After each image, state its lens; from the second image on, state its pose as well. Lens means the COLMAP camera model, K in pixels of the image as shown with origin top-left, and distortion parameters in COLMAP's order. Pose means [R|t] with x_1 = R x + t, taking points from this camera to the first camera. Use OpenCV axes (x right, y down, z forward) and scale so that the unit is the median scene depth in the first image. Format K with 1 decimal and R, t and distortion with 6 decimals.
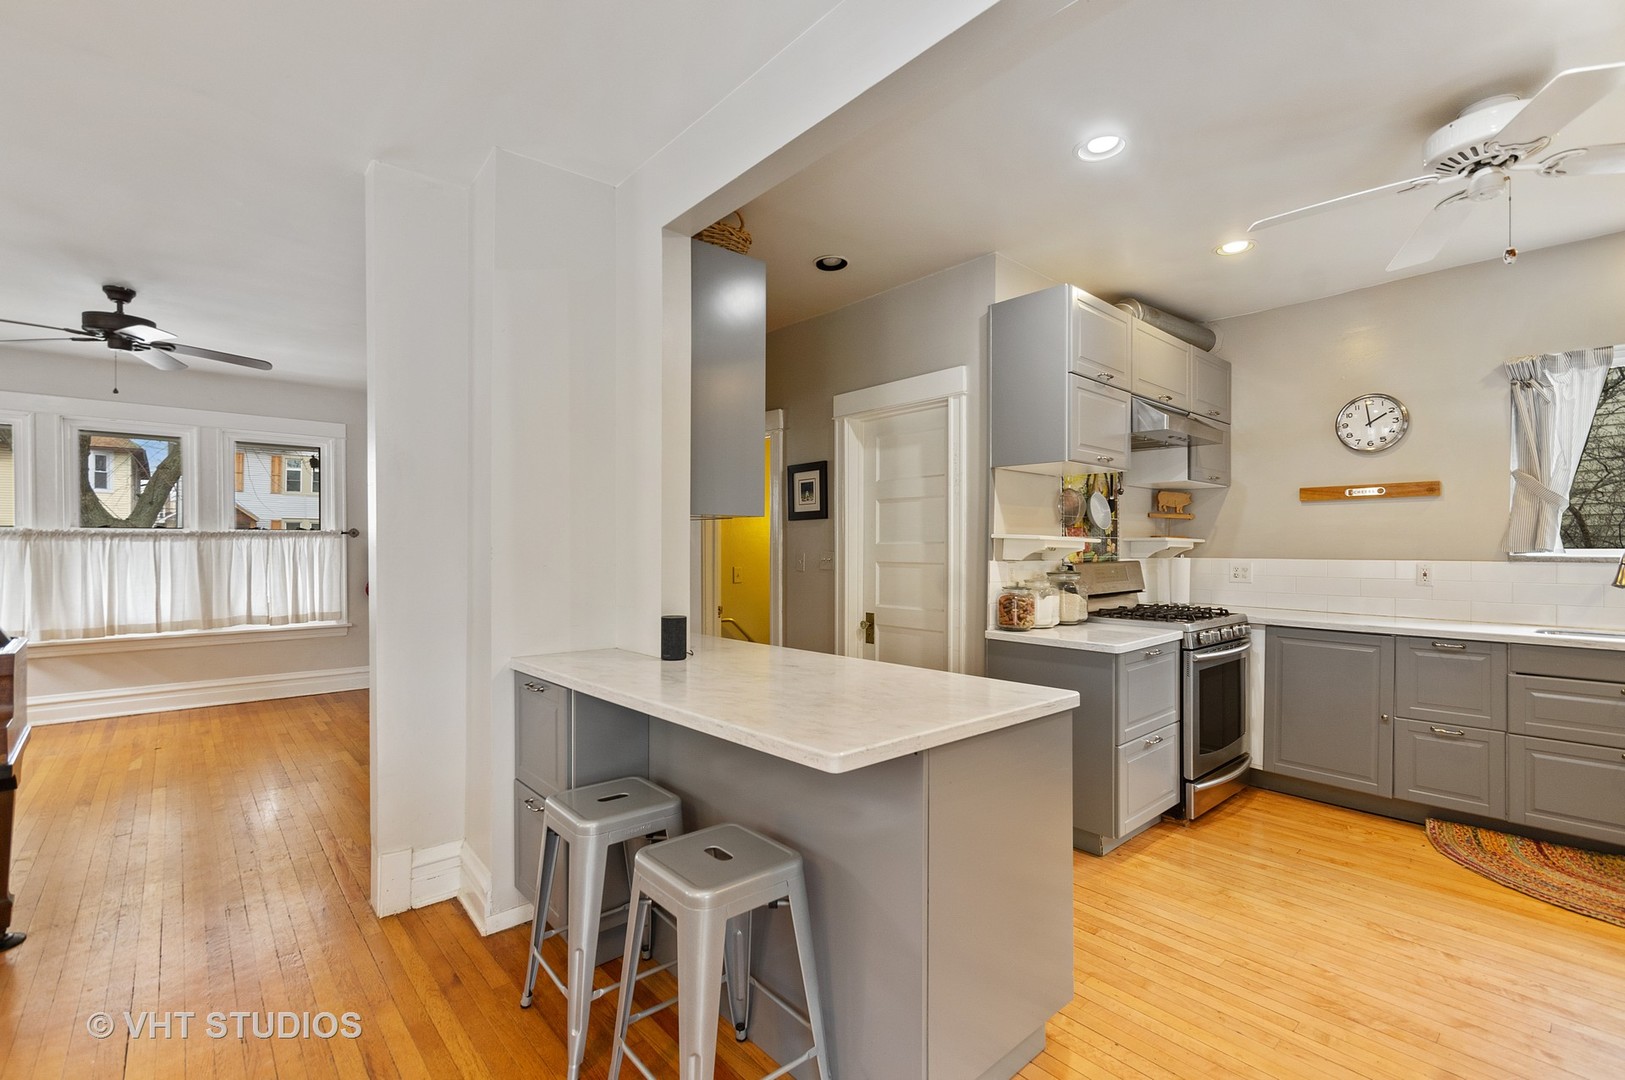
lens RADIAL K [[715.8, 0, 803.4], [0, 715.8, 548.2], [0, 0, 1]] dist [0.003292, -0.003683]
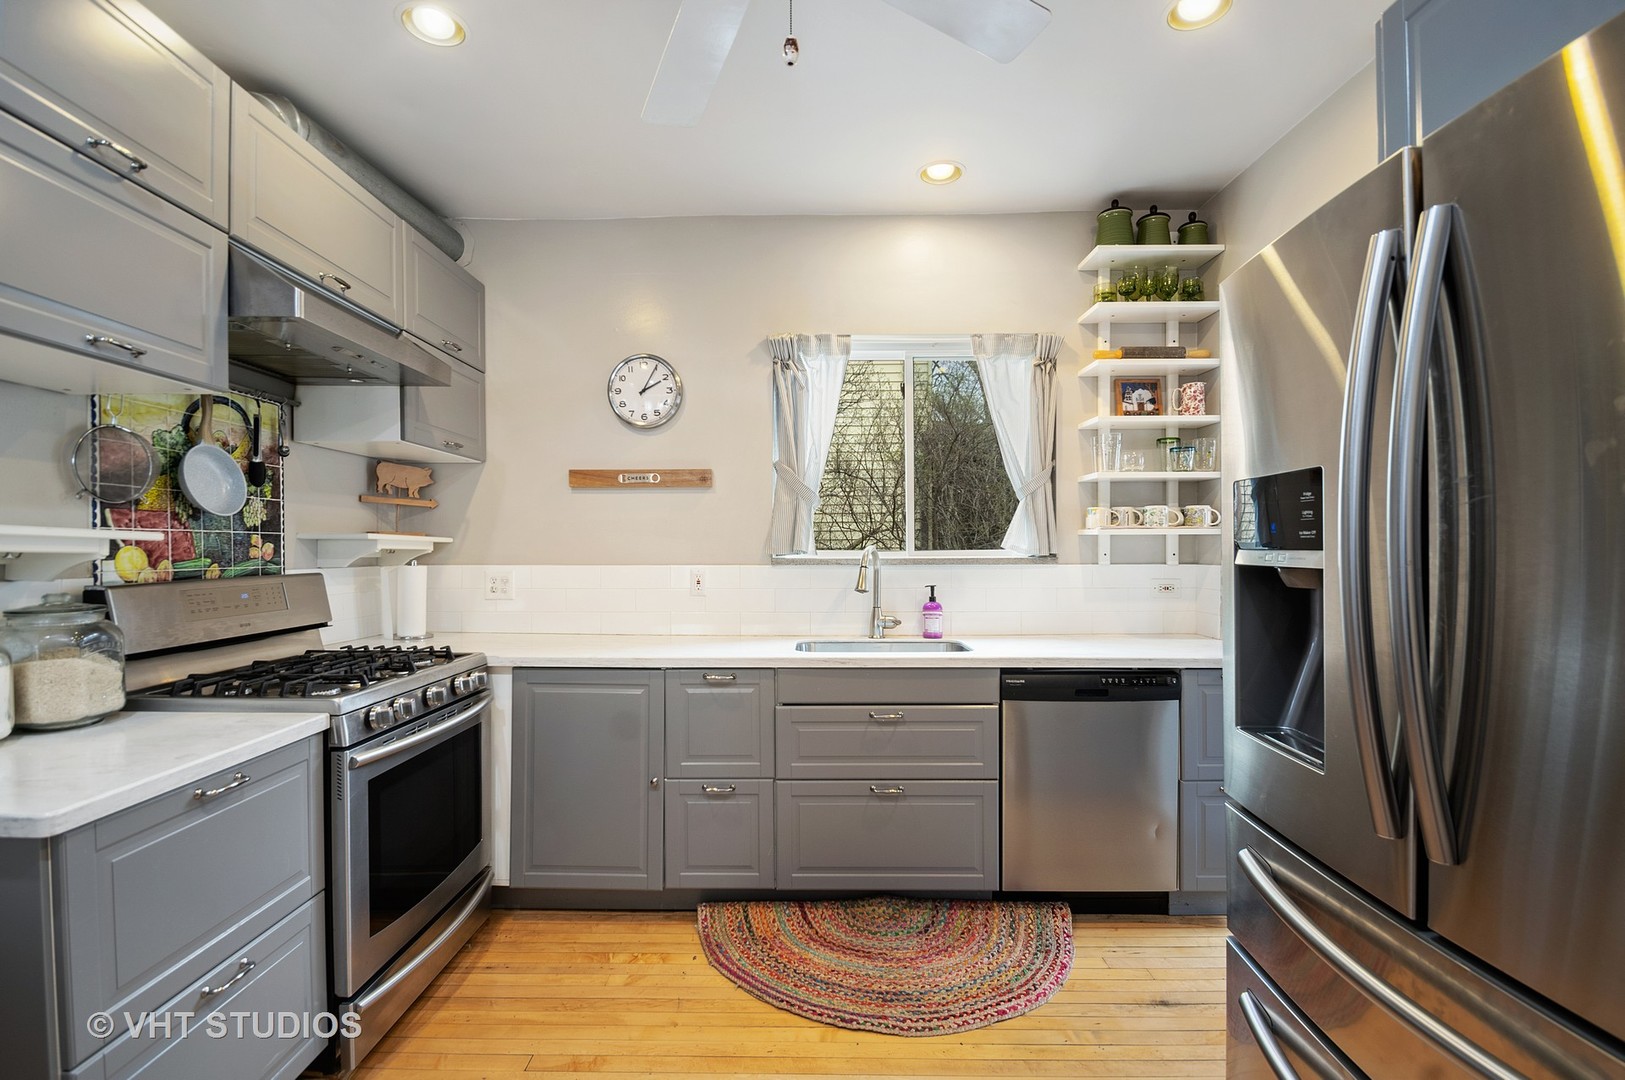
lens RADIAL K [[715.8, 0, 806.6], [0, 715.8, 557.8], [0, 0, 1]] dist [0.003292, -0.003683]
pose [[0.662069, -0.011334, 0.749357, 0.352684], [0.002847, 0.999916, 0.012609, -0.001367], [-0.749437, -0.006214, 0.662046, 0.382642]]
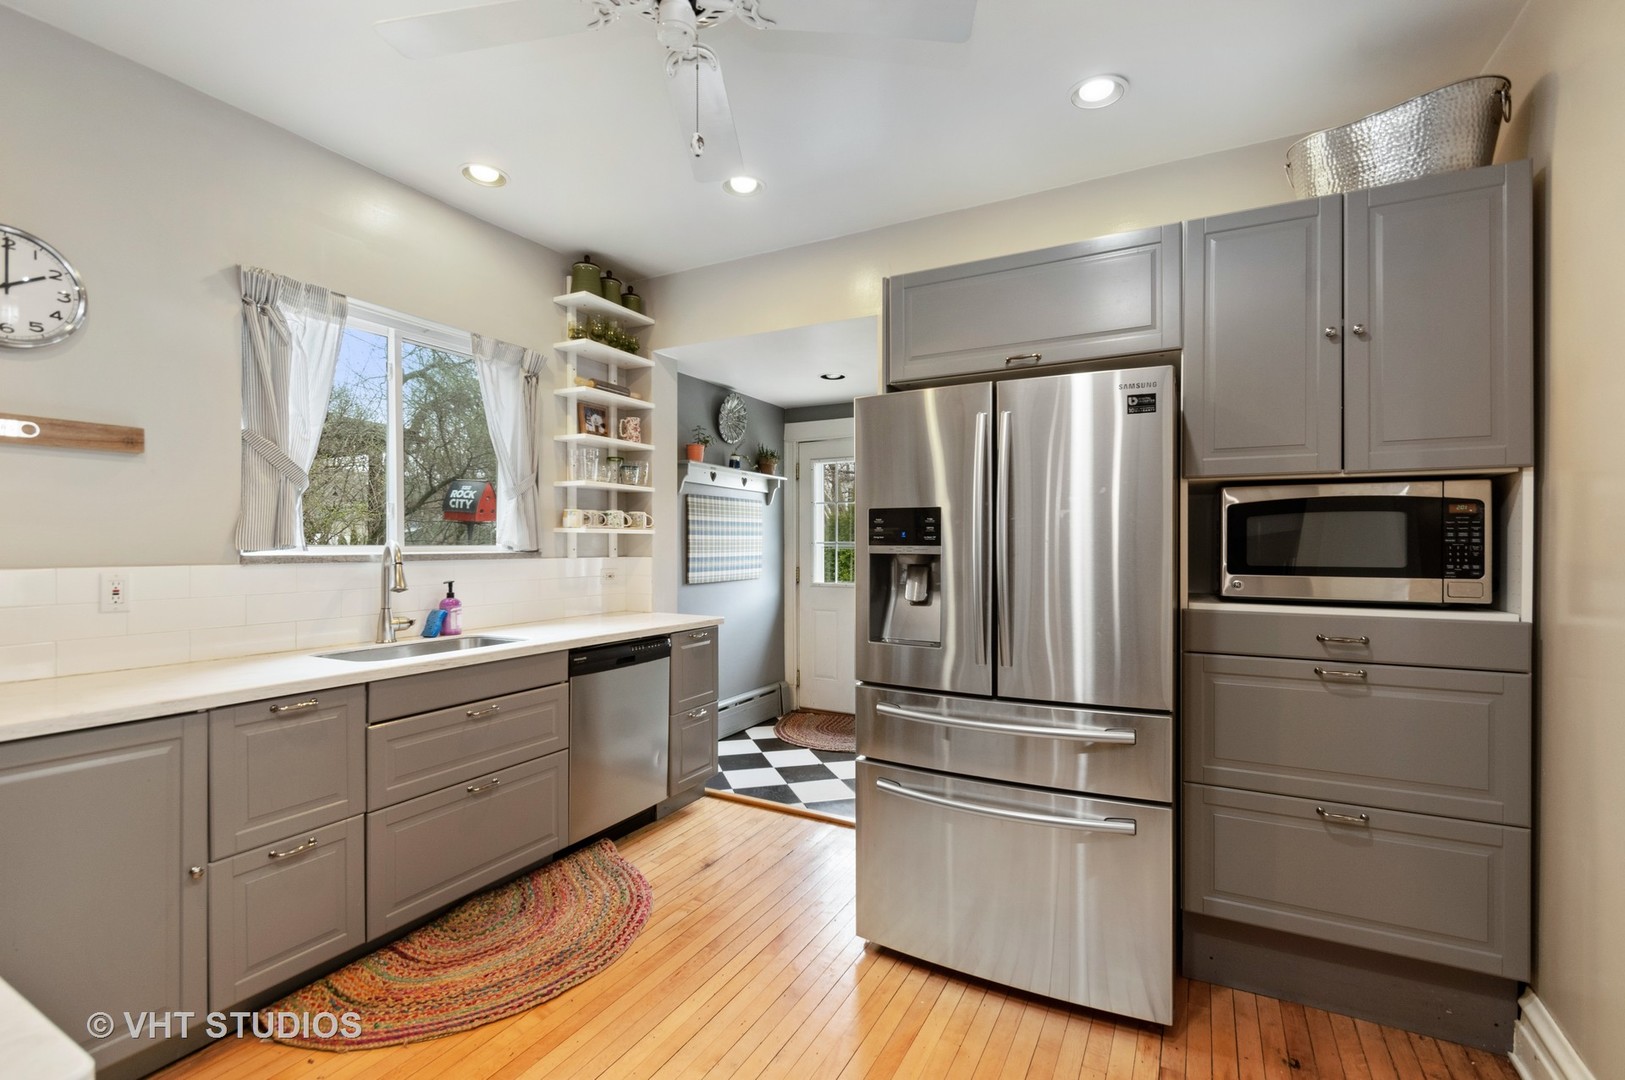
lens RADIAL K [[715.8, 0, 806.1], [0, 715.8, 549.7], [0, 0, 1]] dist [0.003292, -0.003683]
pose [[-0.351861, -0.007779, 0.936020, 0.167731], [-0.001088, 0.999968, 0.007901, -0.001352], [-0.936051, 0.001762, -0.351859, 0.734061]]
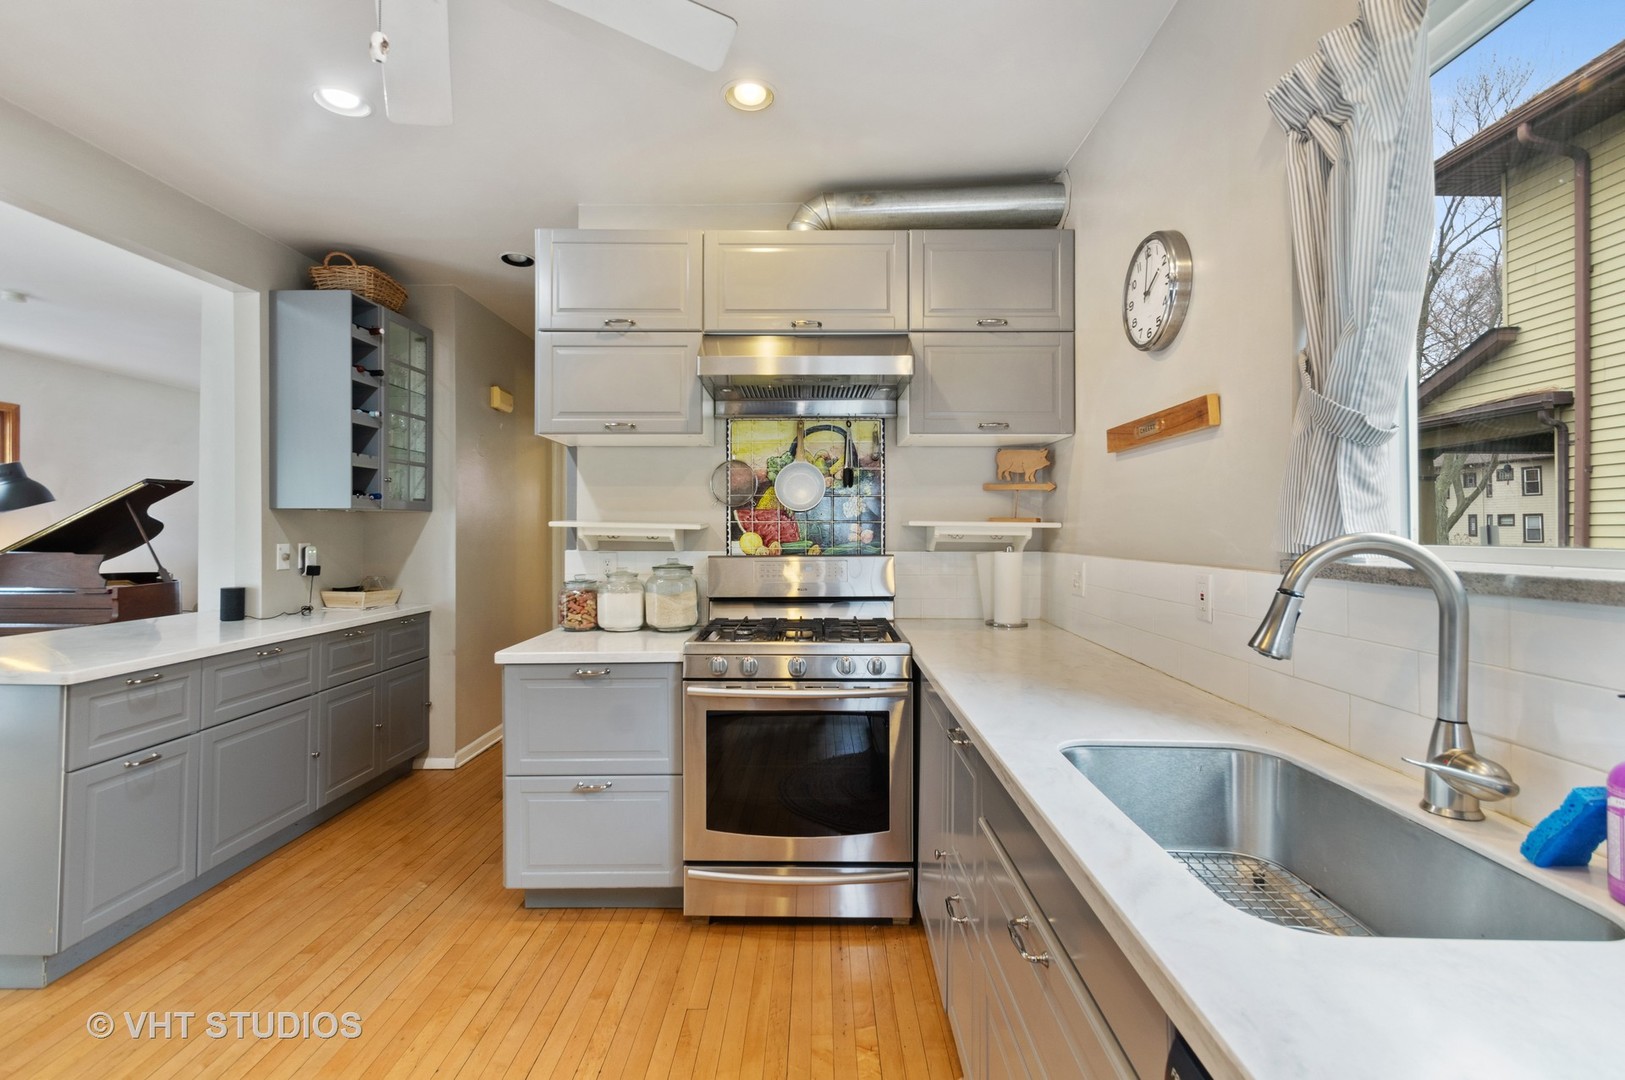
lens RADIAL K [[715.8, 0, 803.0], [0, 715.8, 528.5], [0, 0, 1]] dist [0.003292, -0.003683]
pose [[0.751517, -0.002011, -0.659710, 1.038044], [-0.001596, 0.999987, -0.004865, -0.005363], [0.659711, 0.004709, 0.751504, 0.504456]]
